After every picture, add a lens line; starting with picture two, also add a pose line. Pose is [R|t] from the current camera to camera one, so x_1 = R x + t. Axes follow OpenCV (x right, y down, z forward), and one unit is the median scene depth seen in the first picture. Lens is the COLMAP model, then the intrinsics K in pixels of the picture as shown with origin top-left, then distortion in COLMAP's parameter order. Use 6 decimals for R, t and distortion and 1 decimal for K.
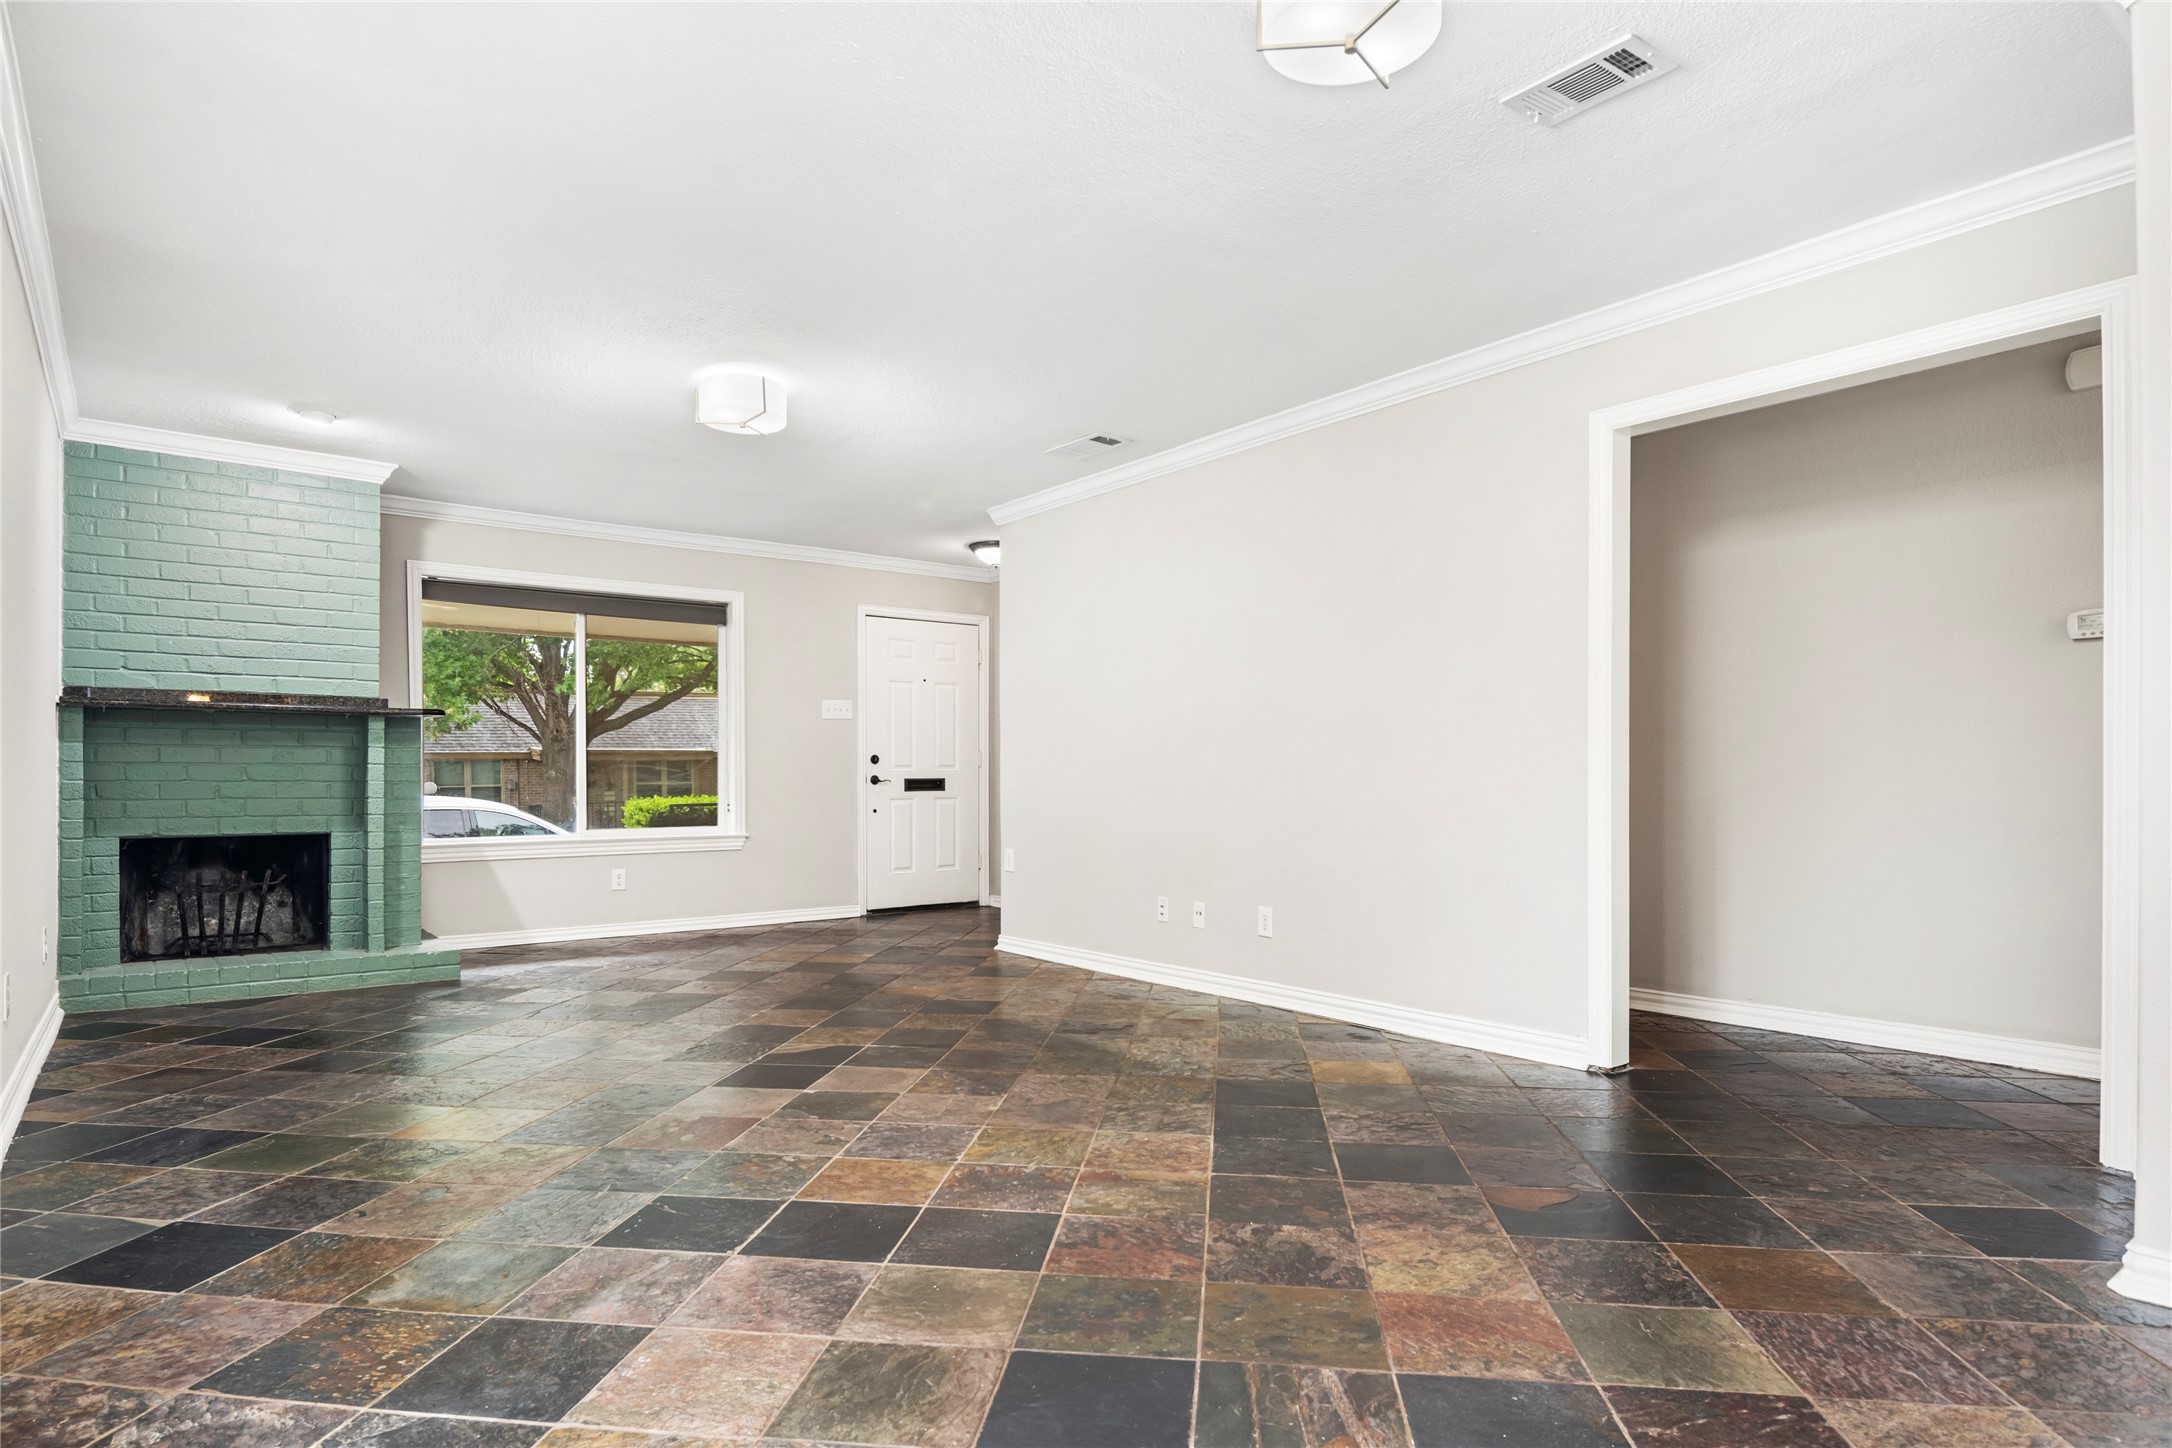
lens RADIAL K [[1184.9, 0, 1079.4], [0, 1184.9, 773.5], [0, 0, 1]] dist [-0.000312, -0.005781]
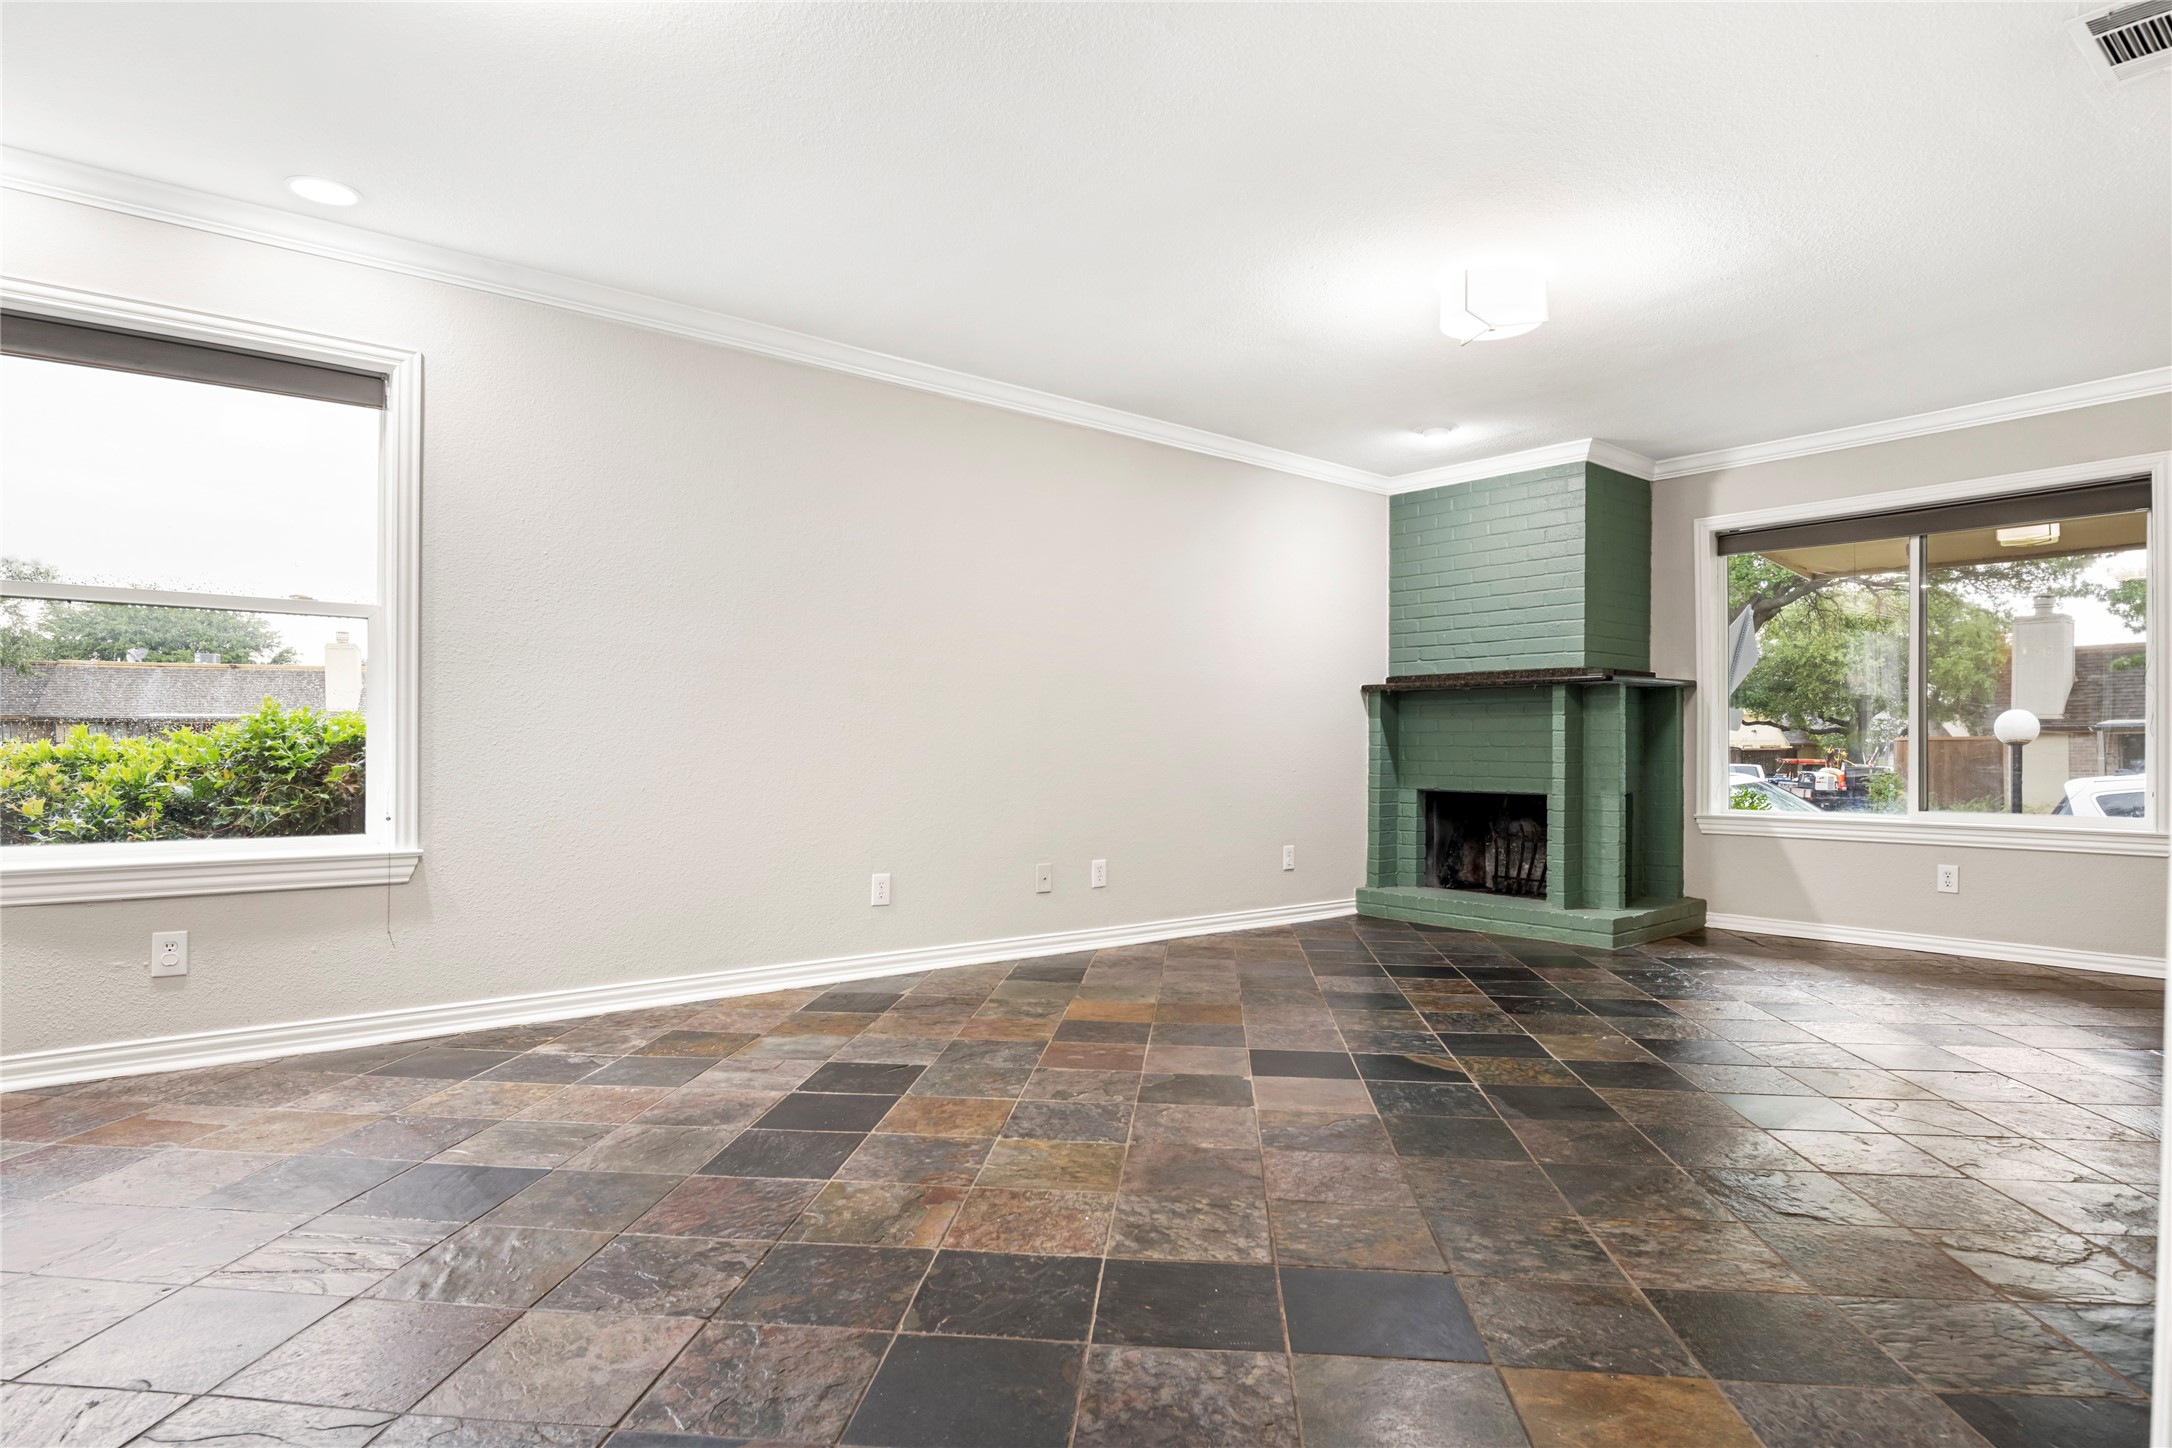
lens RADIAL K [[1189.6, 0, 1086.1], [0, 1189.6, 744.6], [0, 0, 1]] dist [0.000935, -0.000019]
pose [[0.023767, -0.002058, -0.999715, 0.463477], [0.001260, 0.999997, -0.002029, 0.006246], [0.999717, -0.001212, 0.023770, 0.563753]]
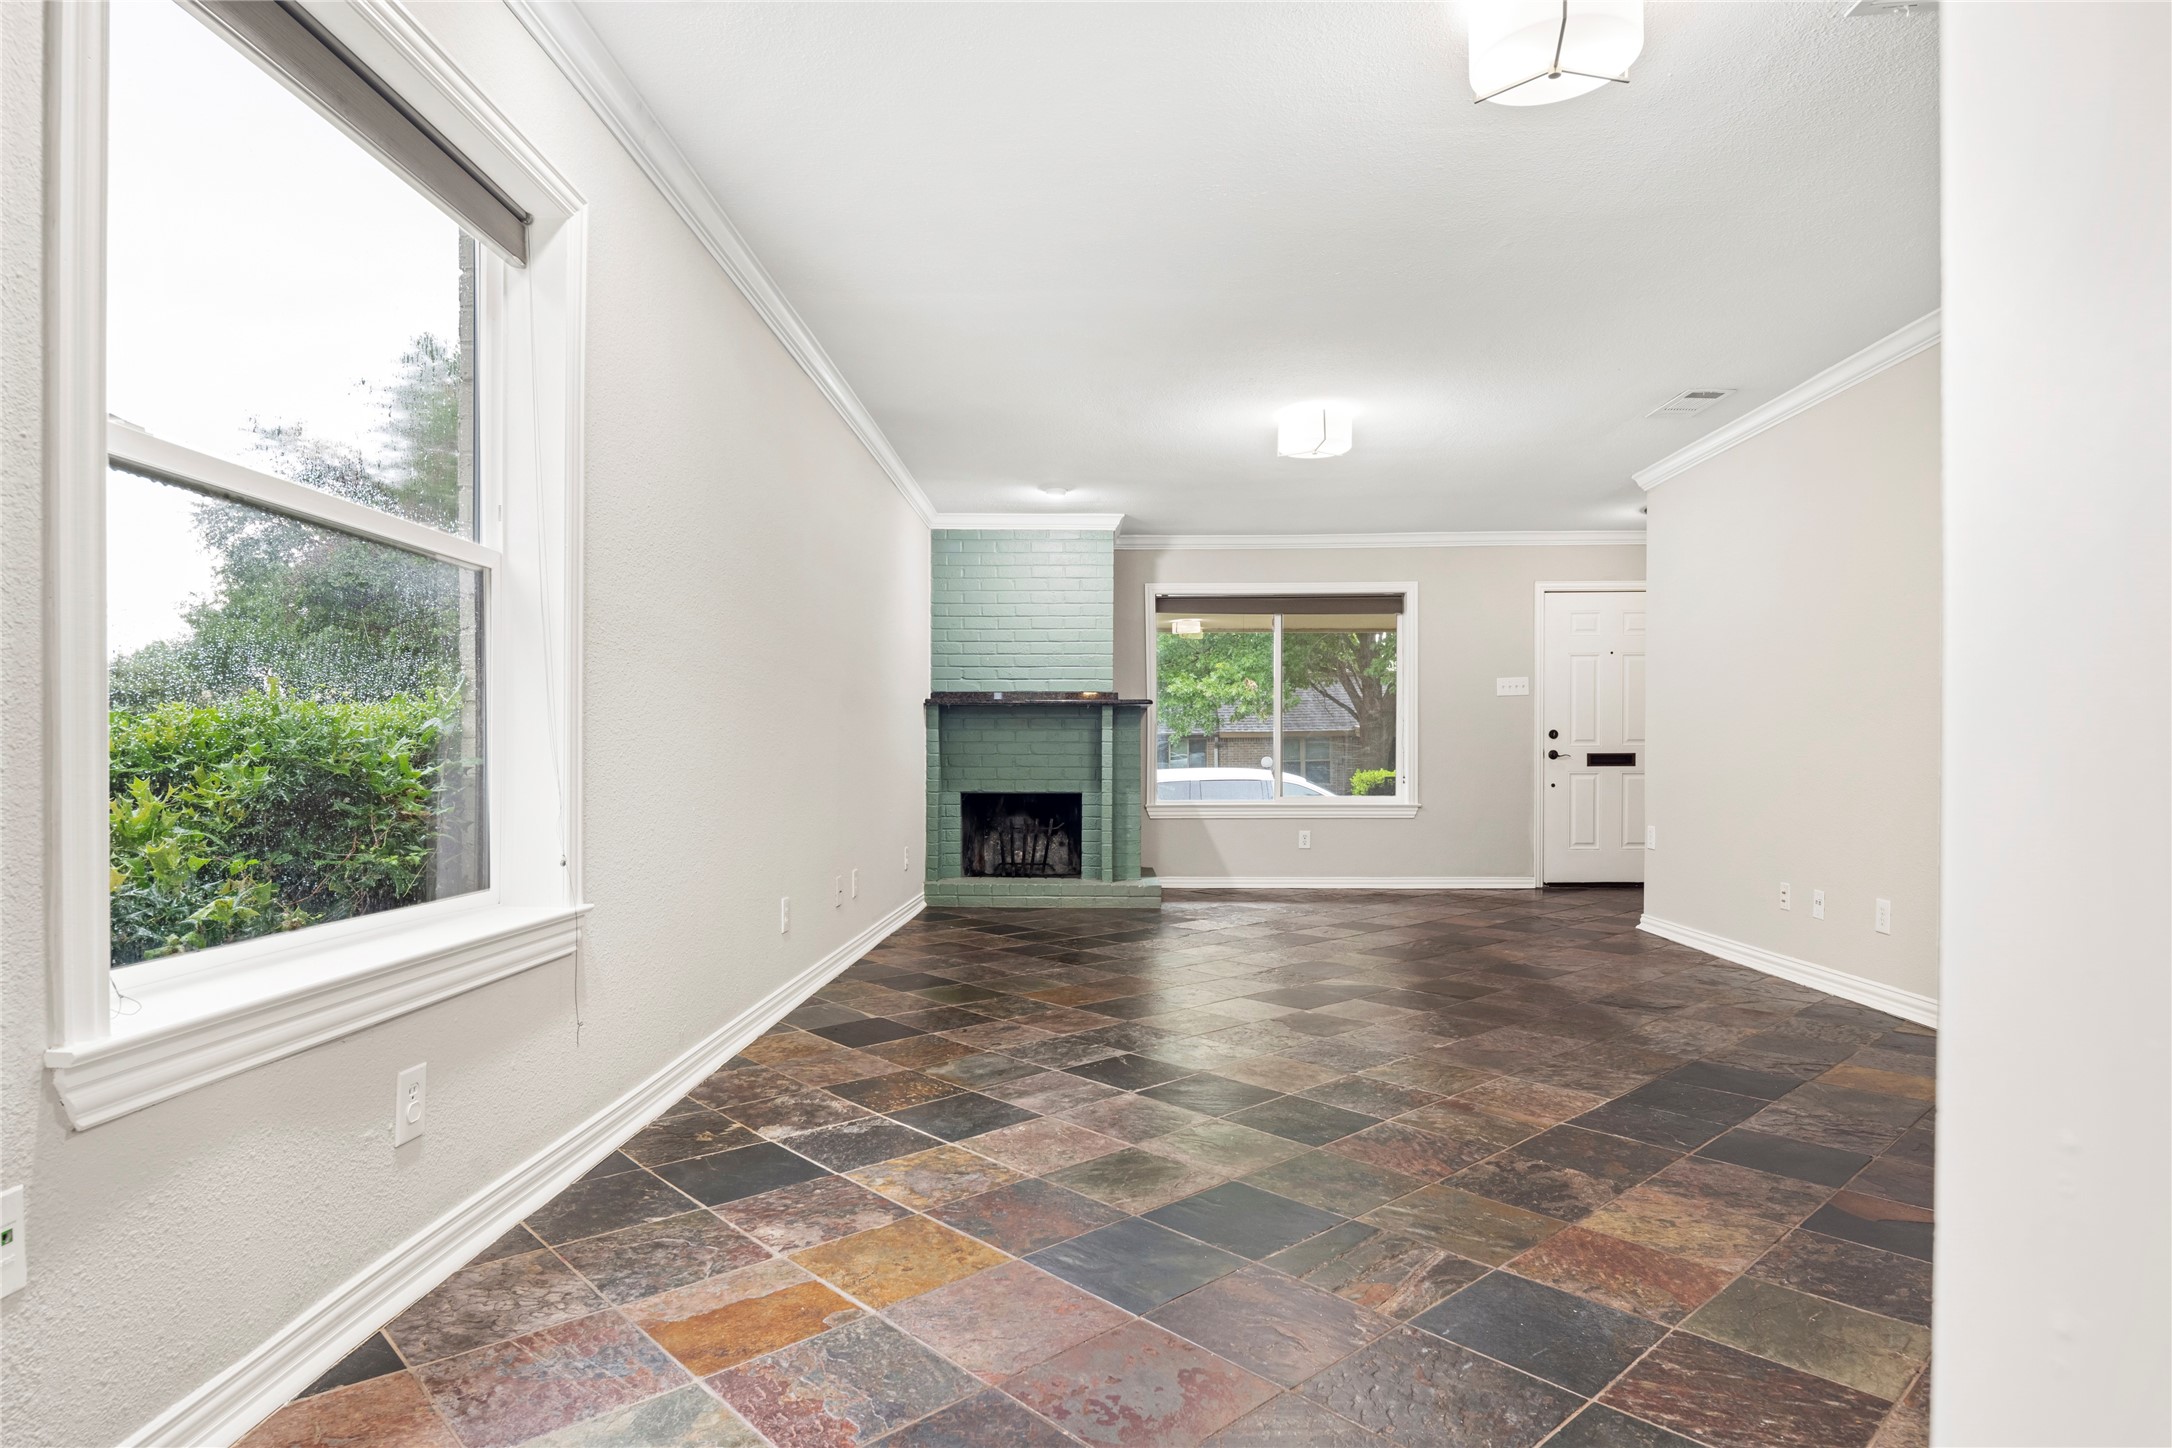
lens RADIAL K [[1178.6, 0, 1080.2], [0, 1178.6, 771.2], [0, 0, 1]] dist [-0.001154, -0.002247]
pose [[0.770013, 0.010034, -0.637949, 0.235044], [0.001734, 0.999840, 0.017819, 0.001348], [0.638026, -0.014827, 0.769872, -0.044005]]
